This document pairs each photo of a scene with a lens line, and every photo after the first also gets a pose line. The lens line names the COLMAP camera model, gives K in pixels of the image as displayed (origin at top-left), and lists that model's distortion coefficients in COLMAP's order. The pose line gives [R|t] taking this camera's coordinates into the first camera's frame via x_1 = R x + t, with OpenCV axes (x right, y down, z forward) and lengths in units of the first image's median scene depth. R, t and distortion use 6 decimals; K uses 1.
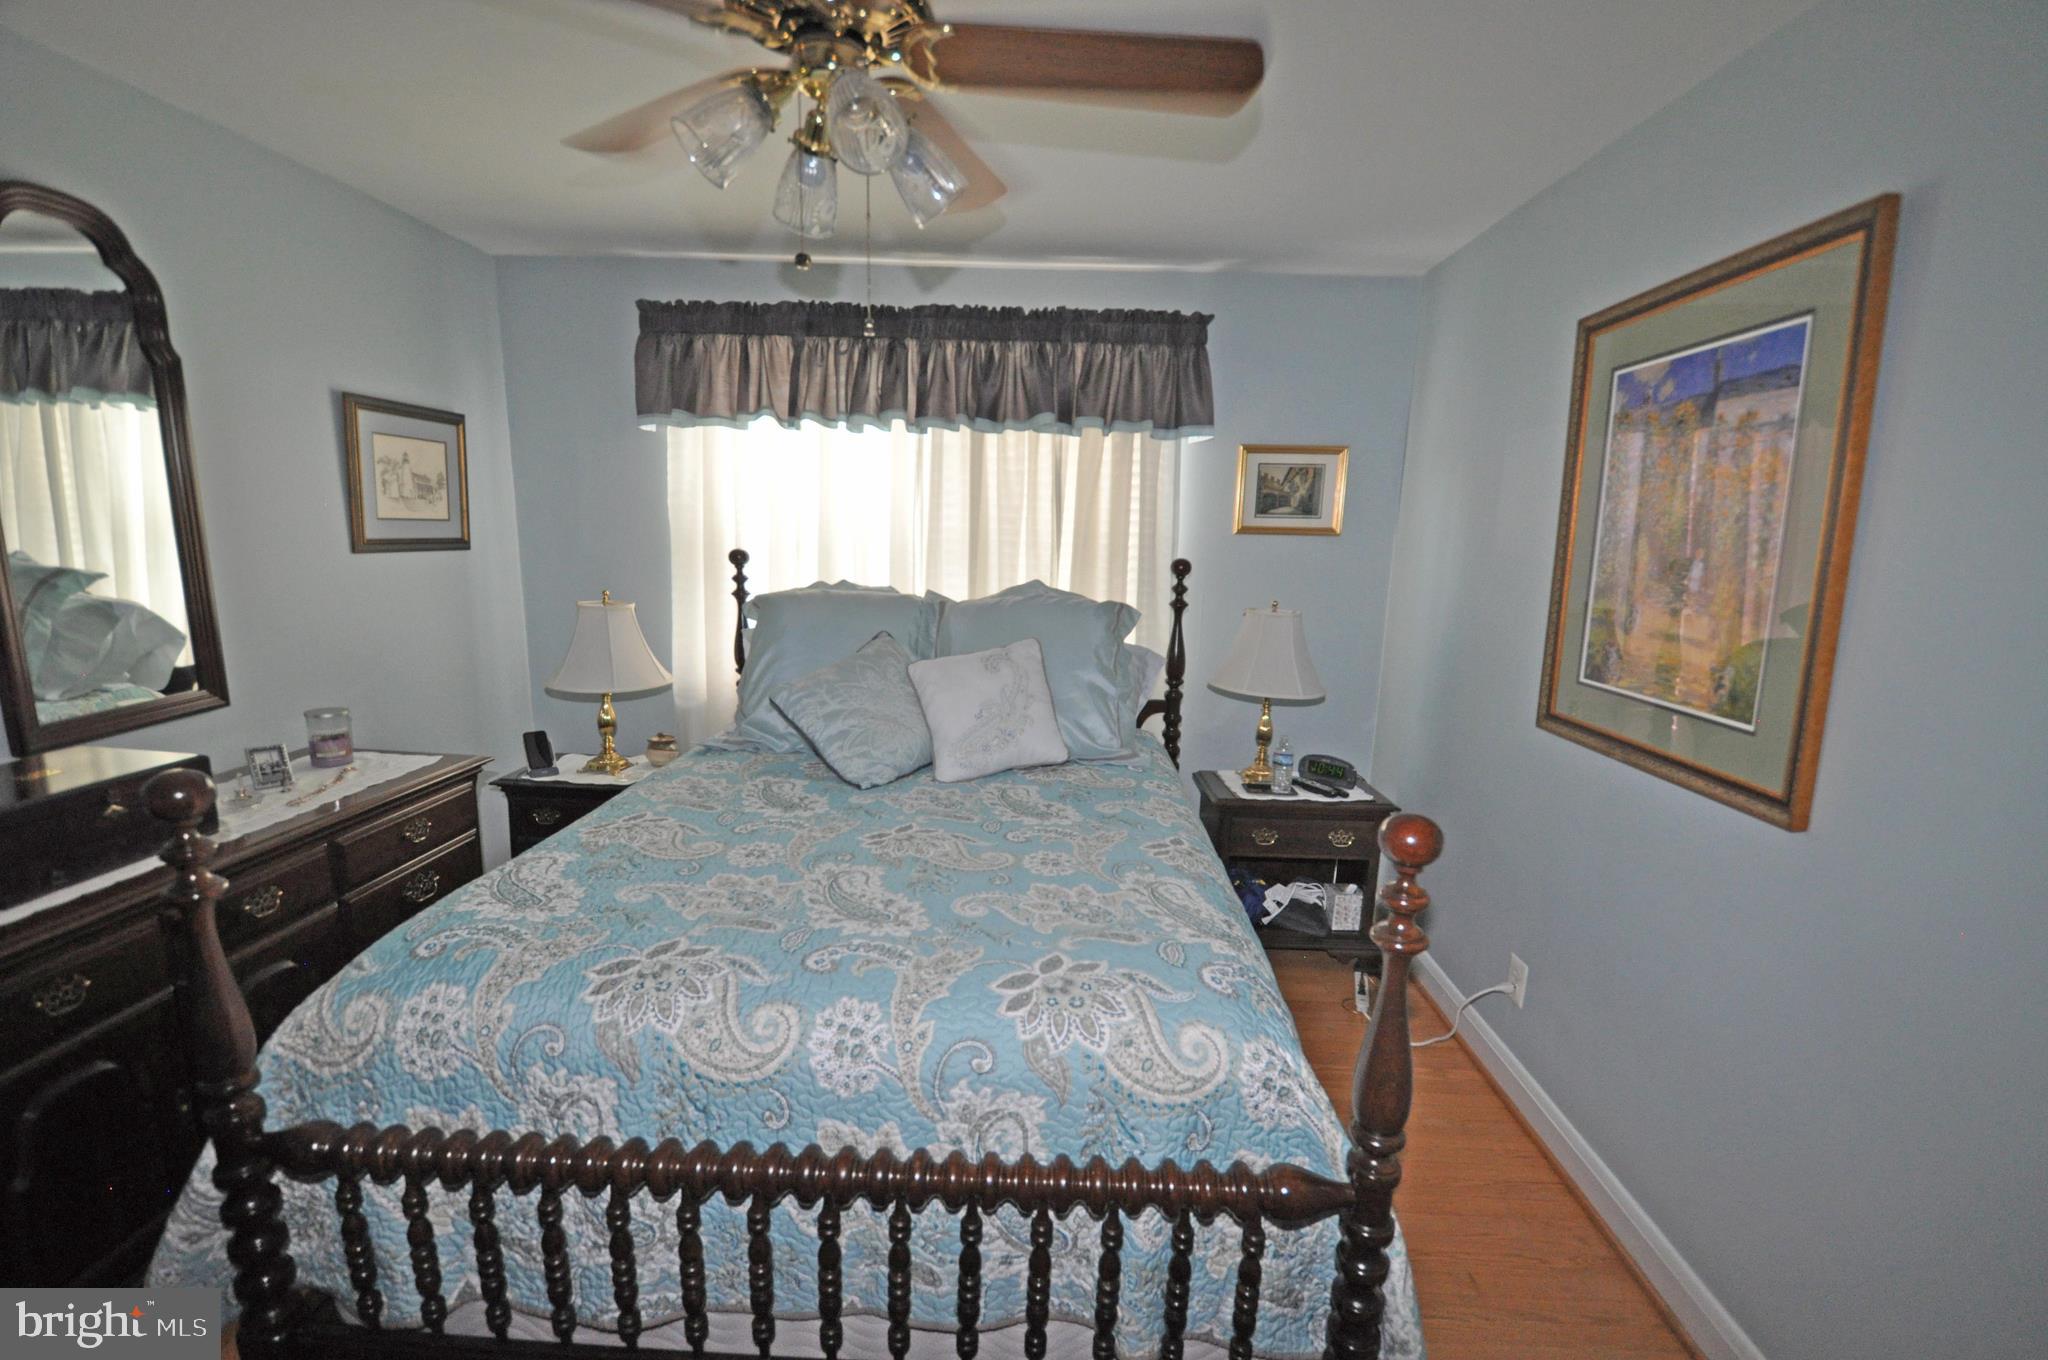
lens RADIAL K [[902.2, 0, 1031.7], [0, 902.2, 709.2], [0, 0, 1]] dist [0.022349, -0.029357]
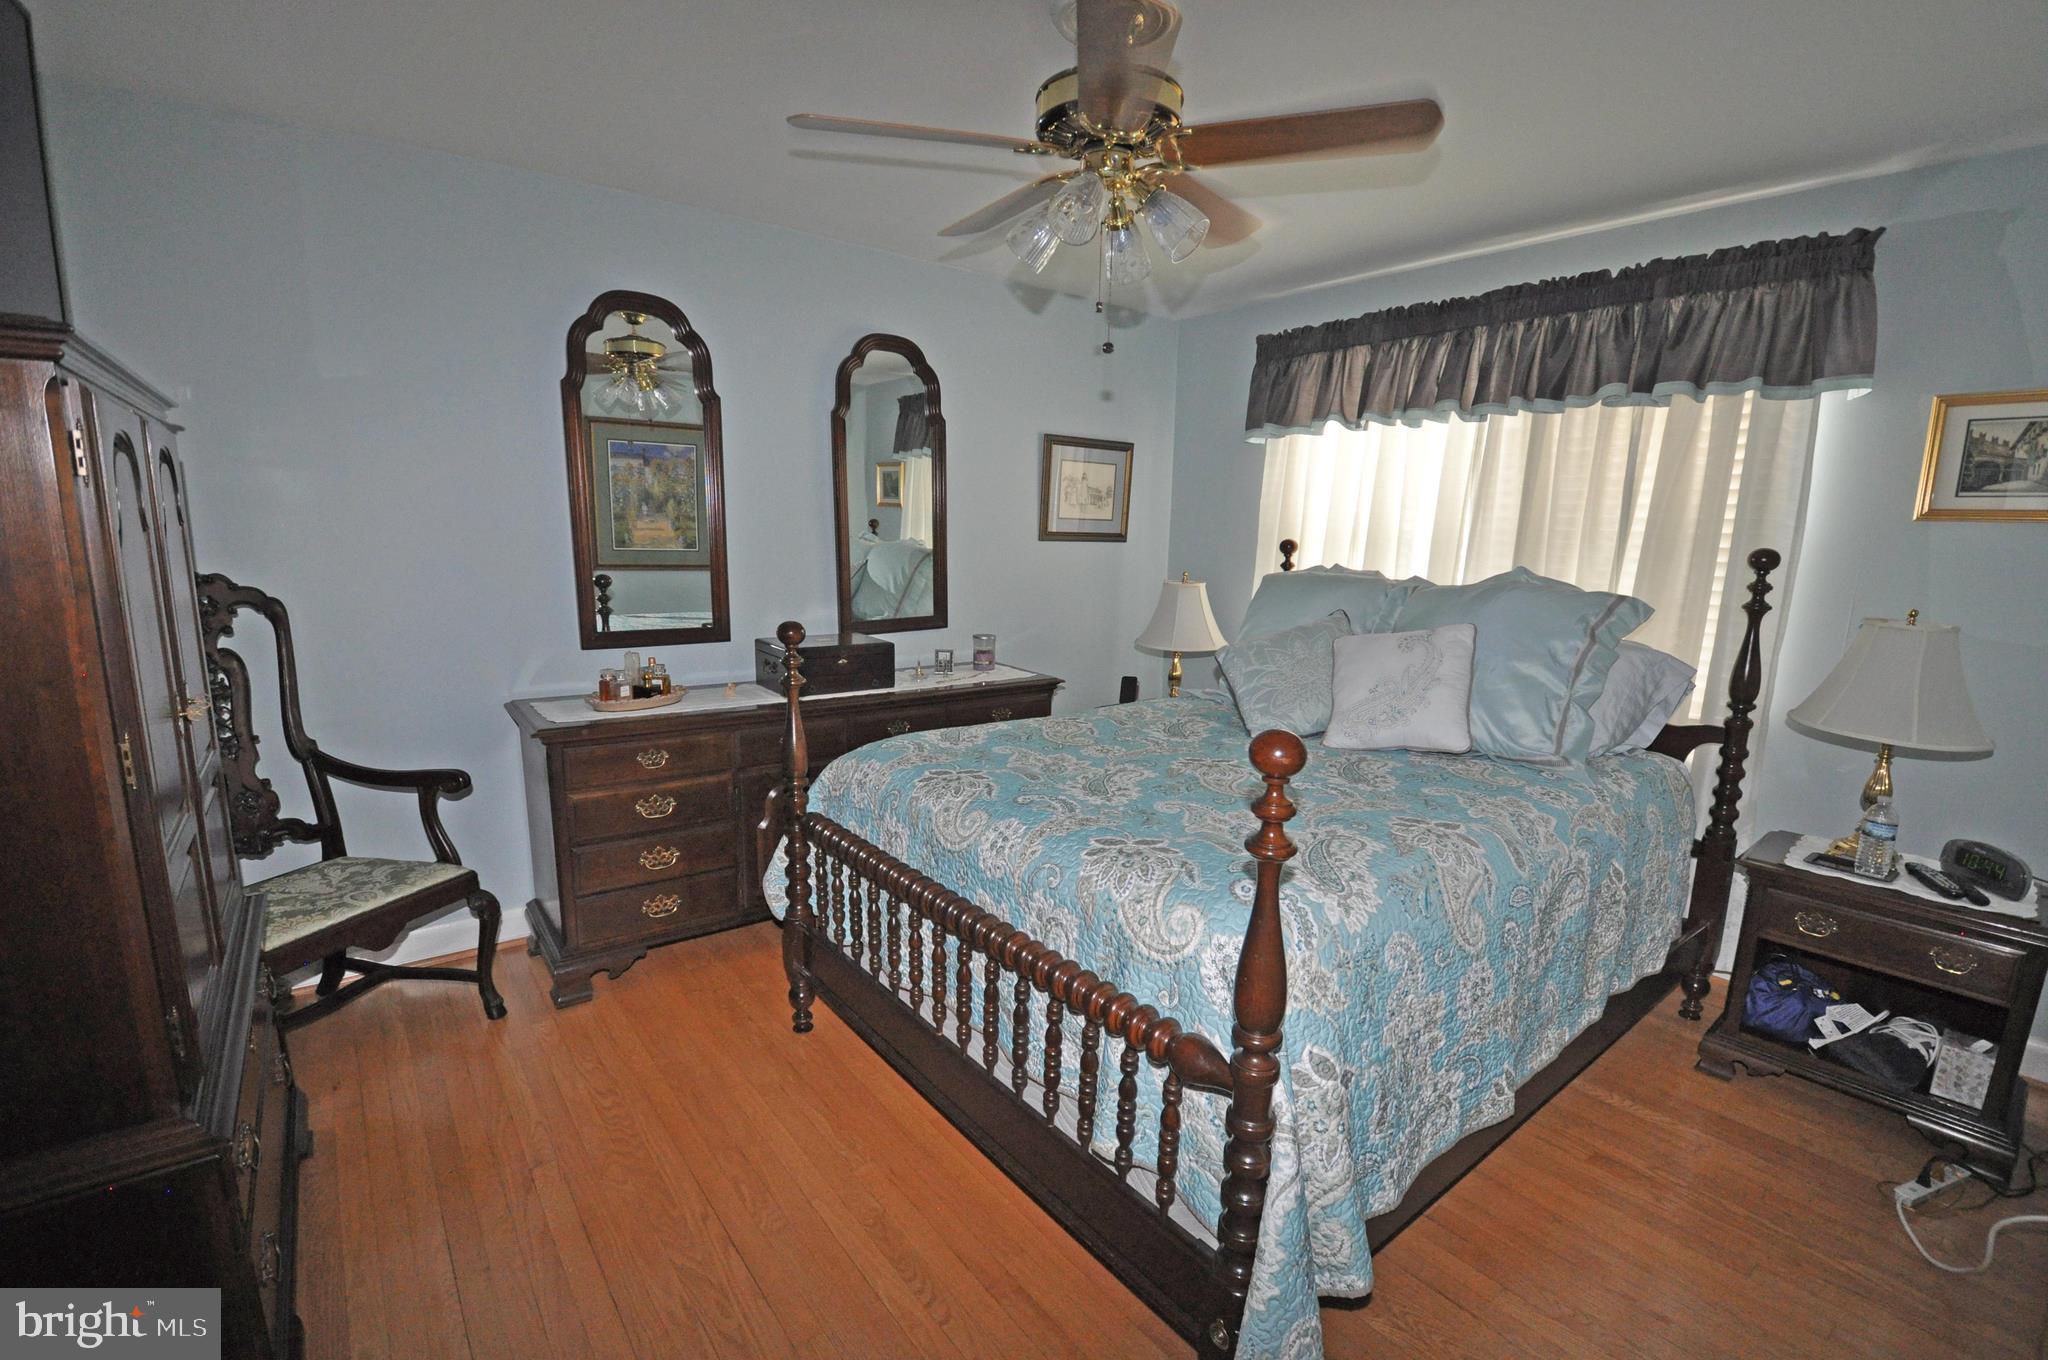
lens RADIAL K [[902.2, 0, 1031.7], [0, 902.2, 709.2], [0, 0, 1]] dist [0.022349, -0.029357]
pose [[0.640687, 0.136617, -0.755550, 0.365426], [-0.154108, 0.986899, 0.047770, 0.030425], [0.752178, 0.085831, 0.653347, 0.026114]]
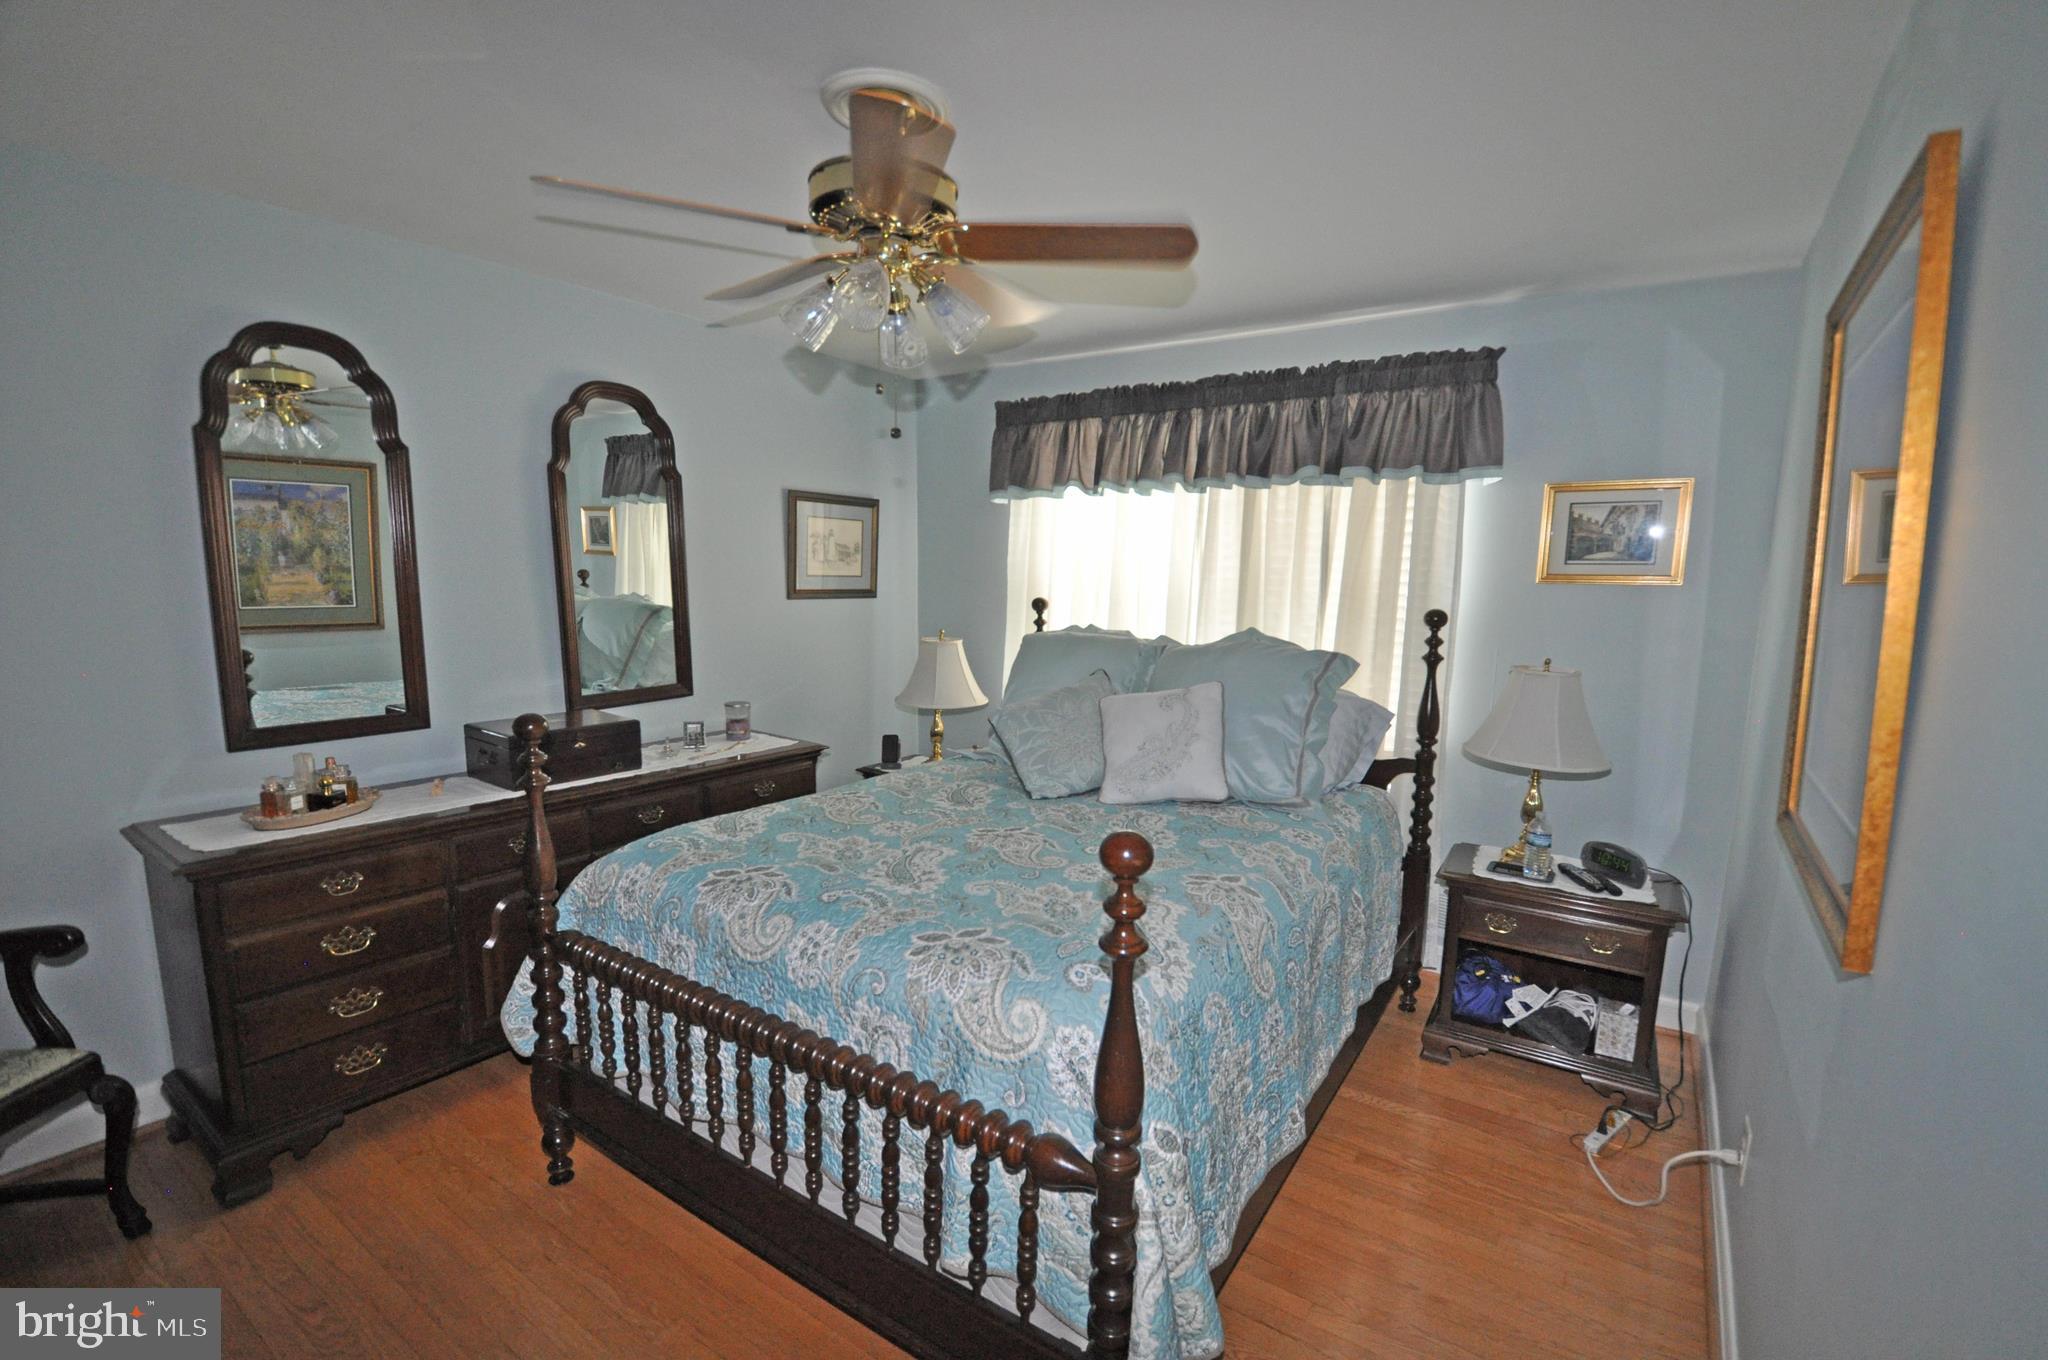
lens RADIAL K [[902.2, 0, 1031.7], [0, 902.2, 709.2], [0, 0, 1]] dist [0.022349, -0.029357]
pose [[0.843217, 0.069283, -0.533090, 0.317039], [-0.099488, 0.994642, -0.028096, 0.003831], [0.528287, 0.076728, 0.845592, -0.004052]]
